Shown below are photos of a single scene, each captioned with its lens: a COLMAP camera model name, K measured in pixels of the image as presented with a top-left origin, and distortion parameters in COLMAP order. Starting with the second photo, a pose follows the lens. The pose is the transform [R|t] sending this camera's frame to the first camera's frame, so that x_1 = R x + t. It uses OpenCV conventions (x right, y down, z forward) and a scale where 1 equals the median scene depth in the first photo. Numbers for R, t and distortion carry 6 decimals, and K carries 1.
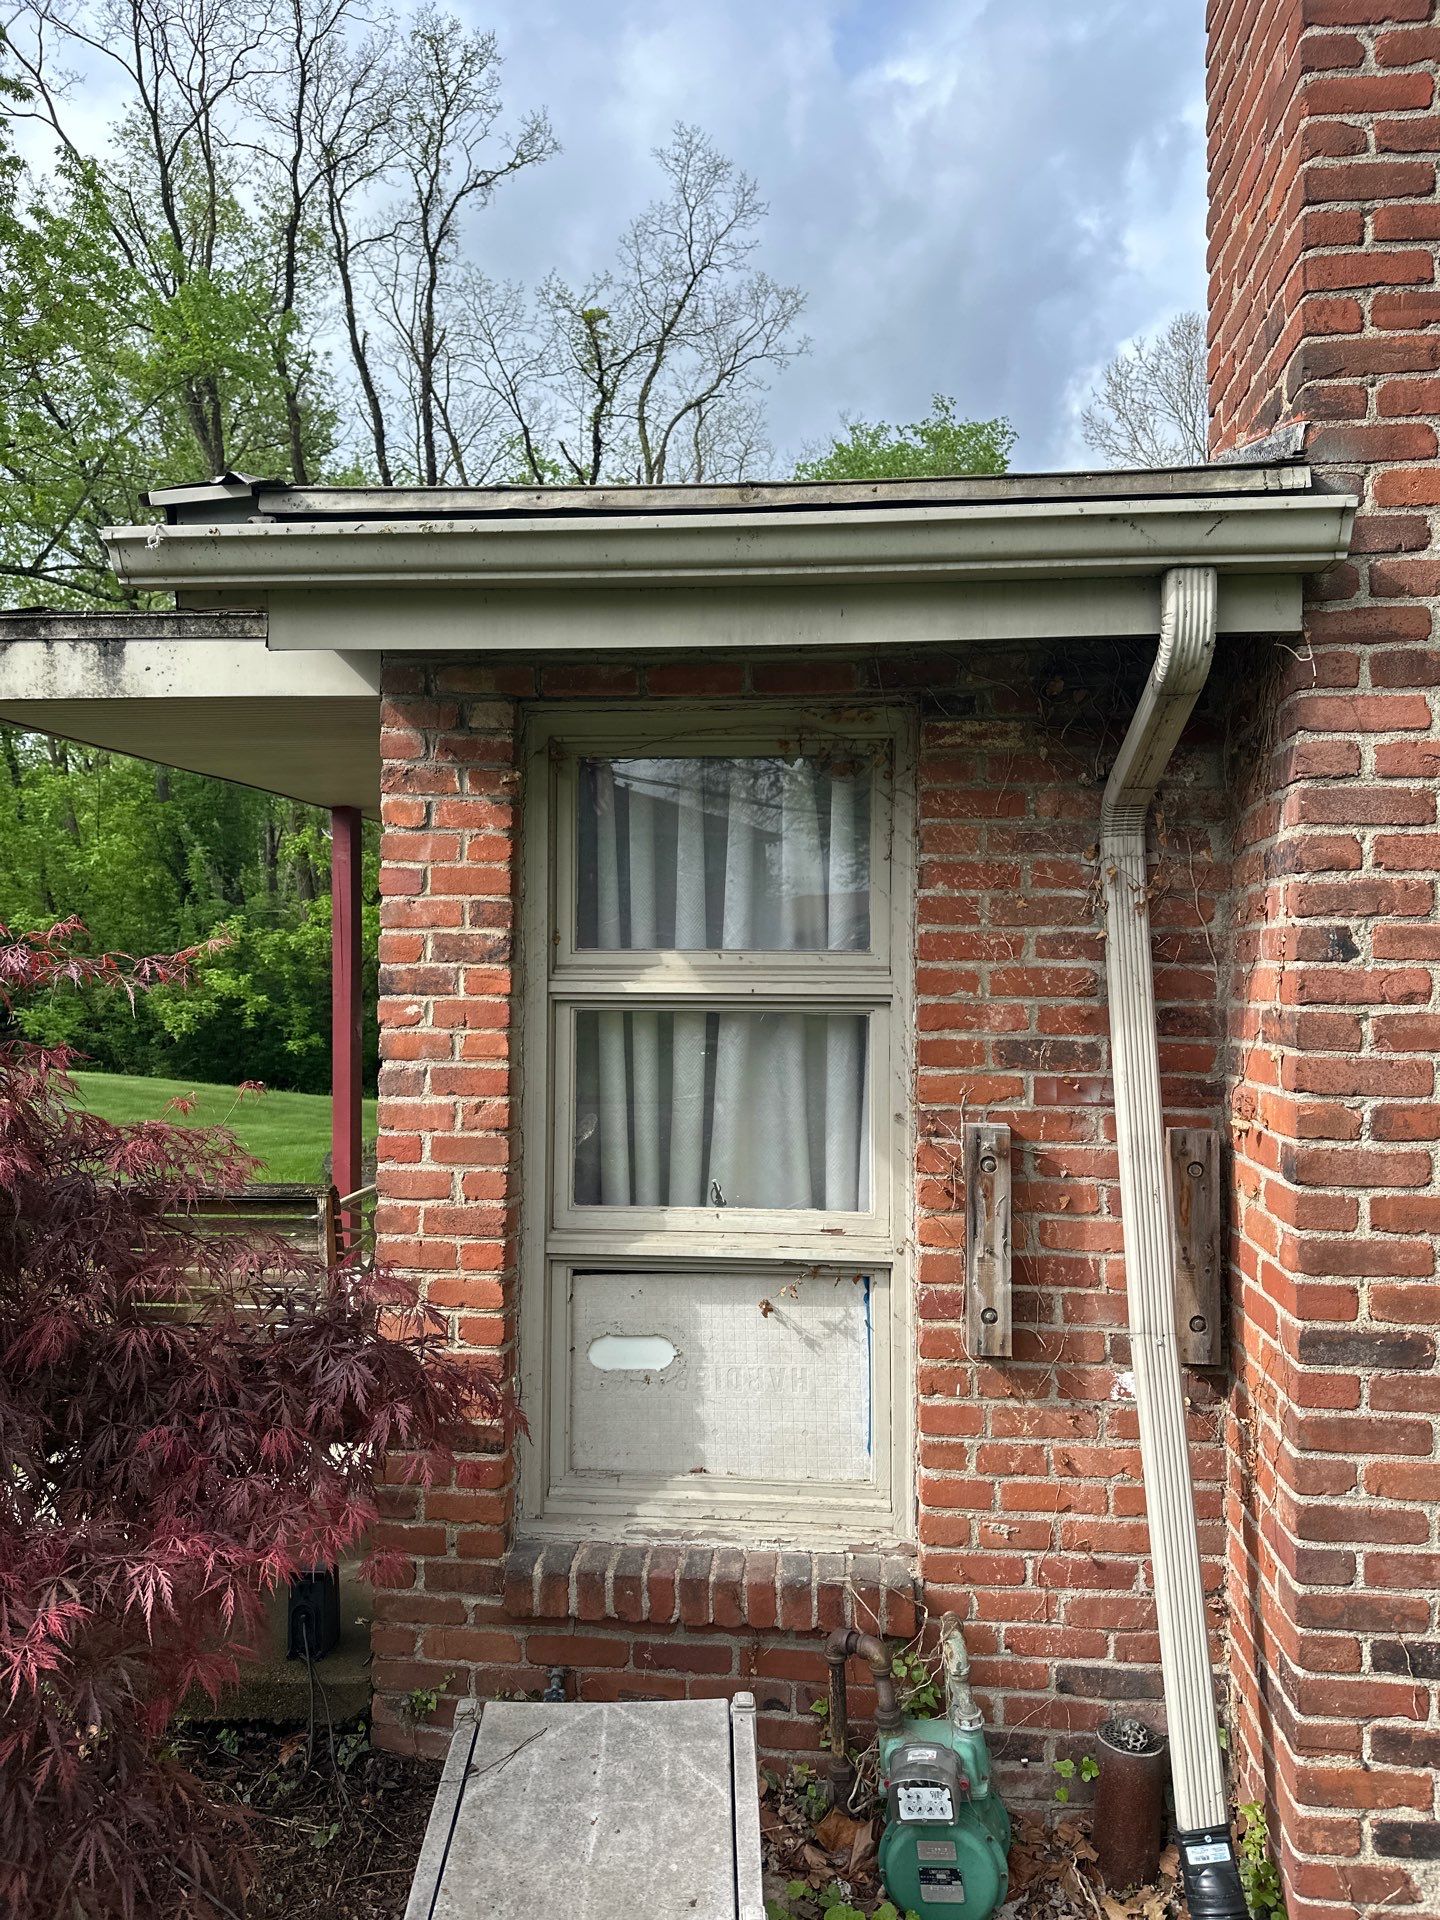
lens RADIAL K [[1046.1, 0, 788.6], [0, 1046.1, 962.8], [0, 0, 1]] dist [0.073523, -0.035299]
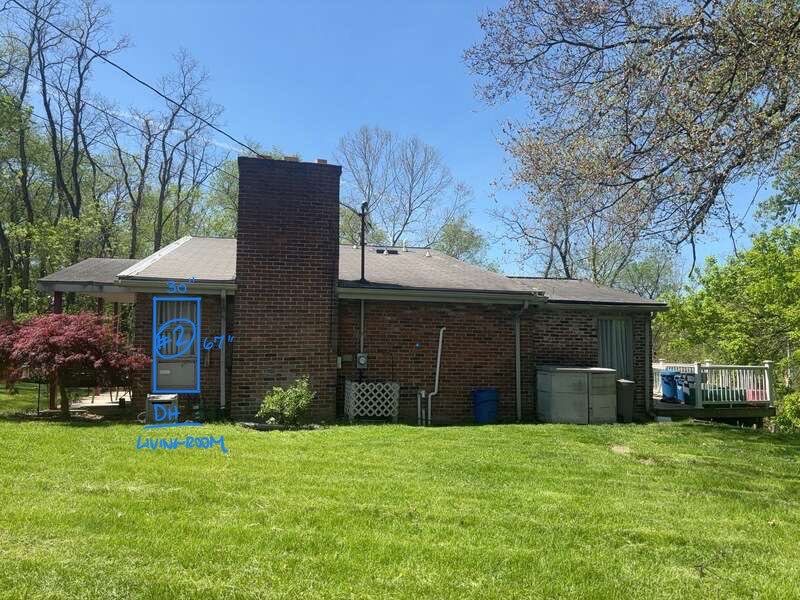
lens RADIAL K [[609.5, 0, 400.0], [0, 609.5, 300.0], [0, 0, 1]] dist [0.144150, -0.142979]
pose [[0.968406, 0.029497, 0.247628, 0.408739], [-0.006878, 0.995762, -0.091714, 0.235844], [-0.249284, 0.087113, 0.964504, -4.107931]]
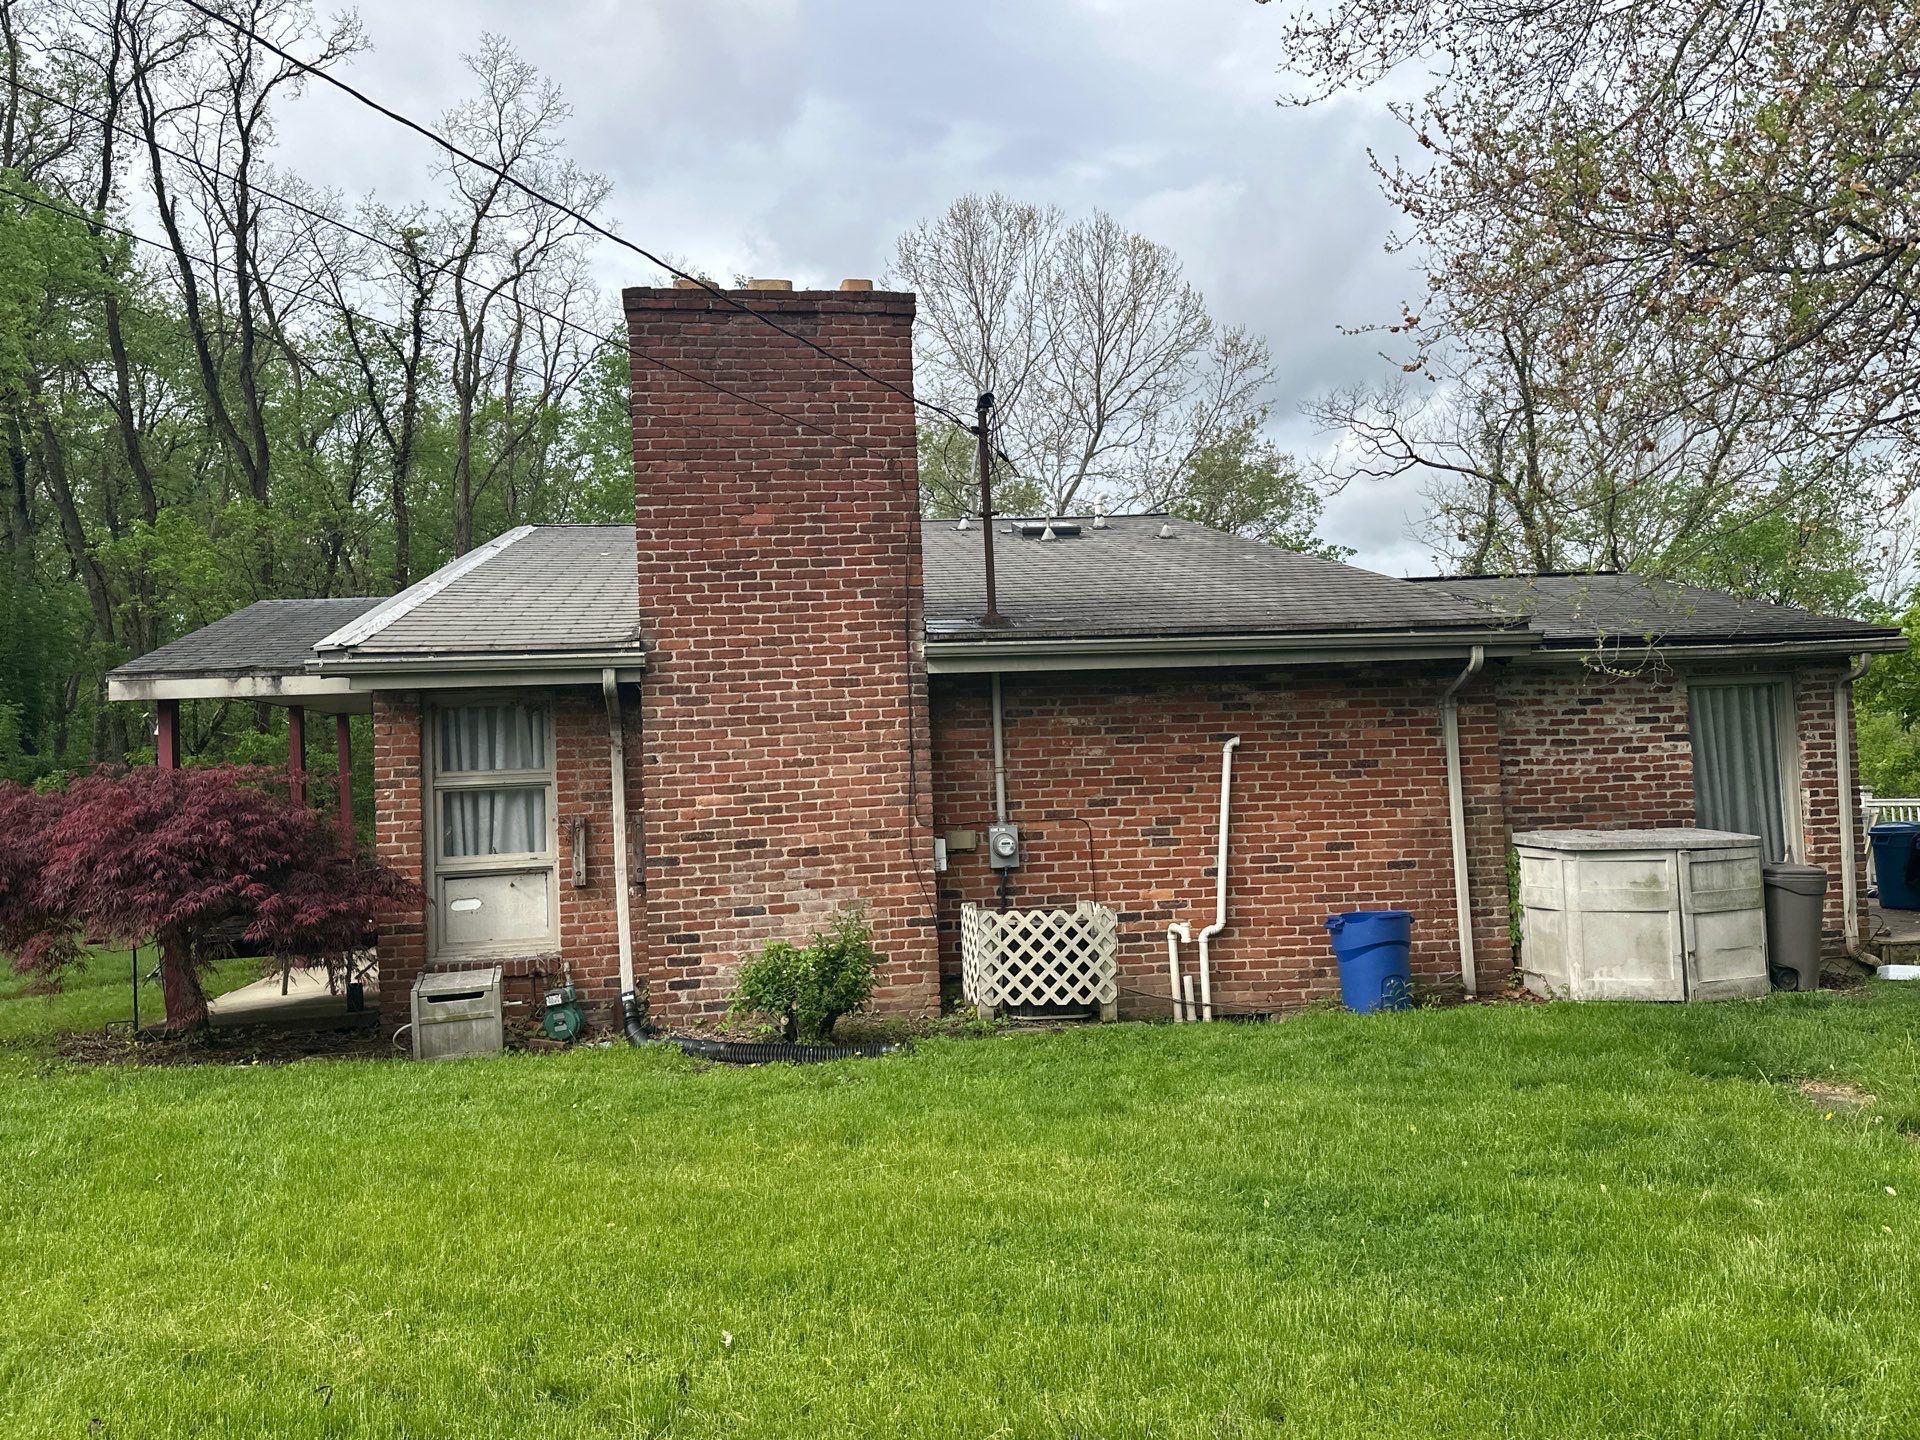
lens RADIAL K [[1462.7, 0, 960.0], [0, 1462.7, 720.0], [0, 0, 1]] dist [0.144150, -0.142979]
pose [[0.984679, -0.037414, 0.170315, 0.522895], [0.046042, 0.997833, -0.046995, 0.105436], [-0.168187, 0.054117, 0.984268, -3.350044]]
